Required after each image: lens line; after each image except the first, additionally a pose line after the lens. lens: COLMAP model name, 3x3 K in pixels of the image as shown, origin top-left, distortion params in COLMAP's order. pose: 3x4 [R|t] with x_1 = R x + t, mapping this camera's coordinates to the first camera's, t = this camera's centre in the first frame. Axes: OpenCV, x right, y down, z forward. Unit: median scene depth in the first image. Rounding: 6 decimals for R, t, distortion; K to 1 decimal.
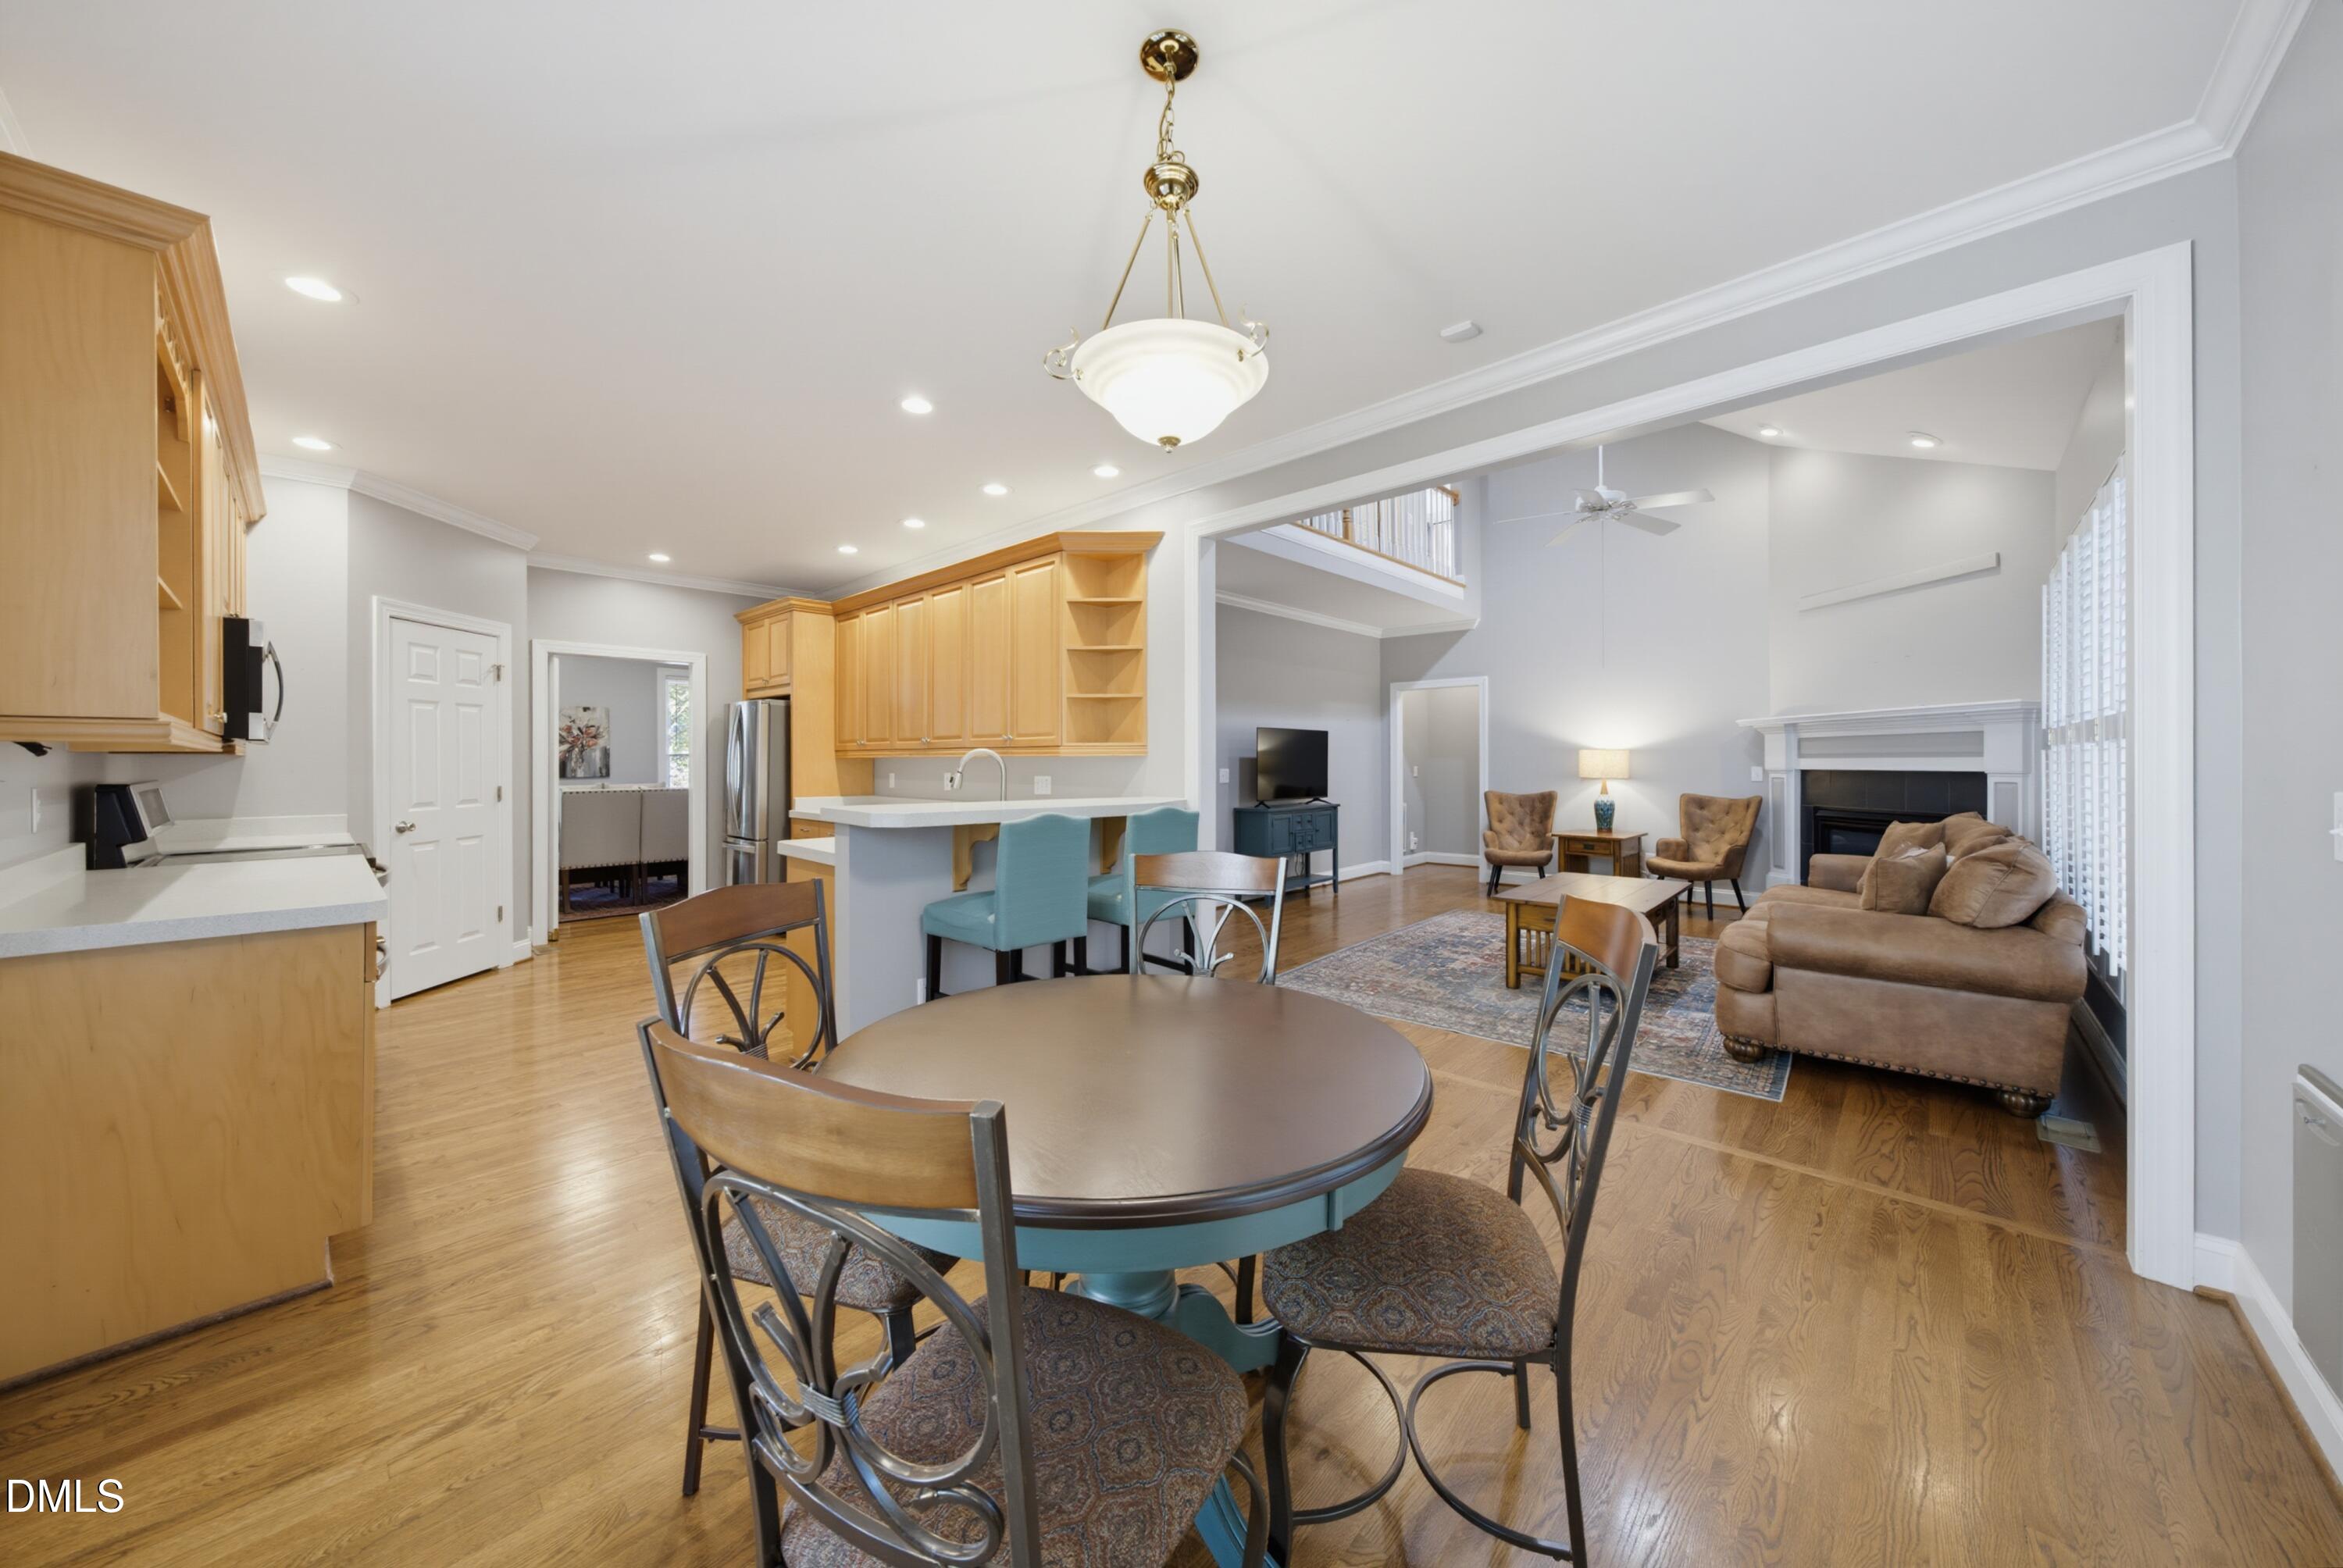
lens RADIAL K [[803.0, 0, 1166.3], [0, 803.0, 759.2], [0, 0, 1]] dist [-0.000101, -0.000013]
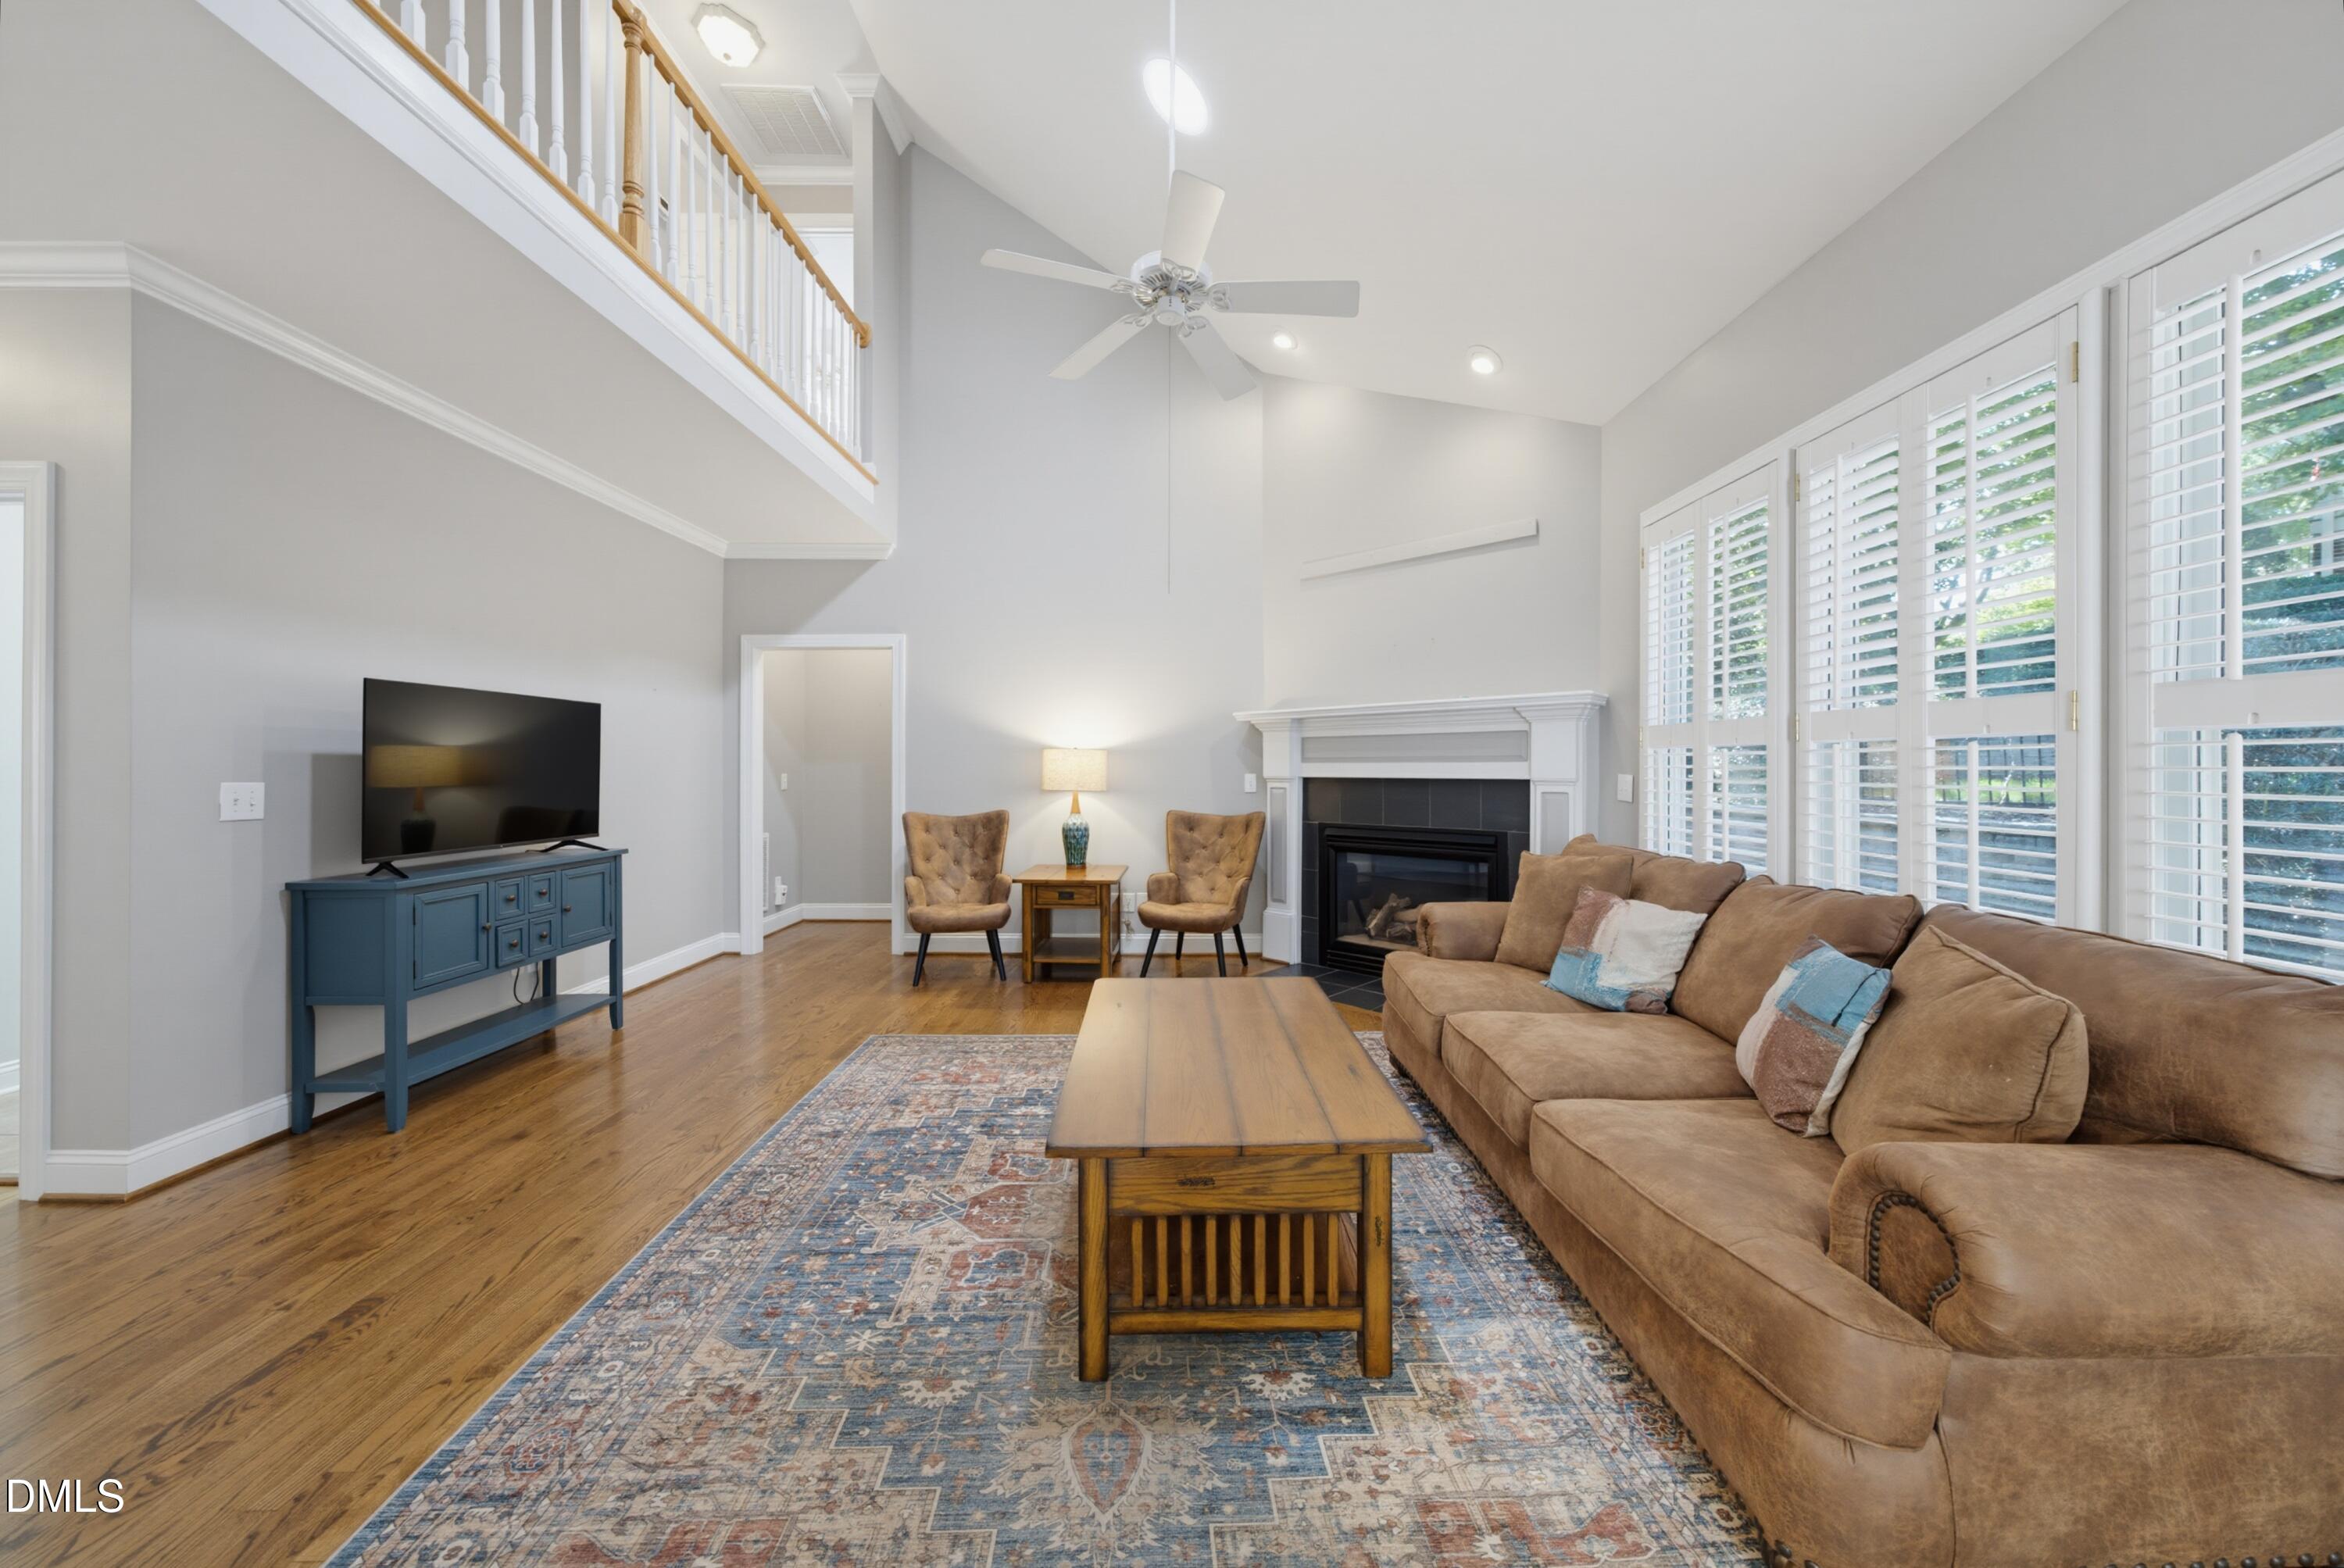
lens RADIAL K [[816.4, 0, 1171.0], [0, 816.4, 767.9], [0, 0, 1]] dist [-0.000237, -0.000005]
pose [[0.730404, 0.005536, 0.682992, 0.121703], [-0.003443, 0.999984, -0.004423, 0.006639], [-0.683006, 0.000879, 0.730412, 0.421248]]
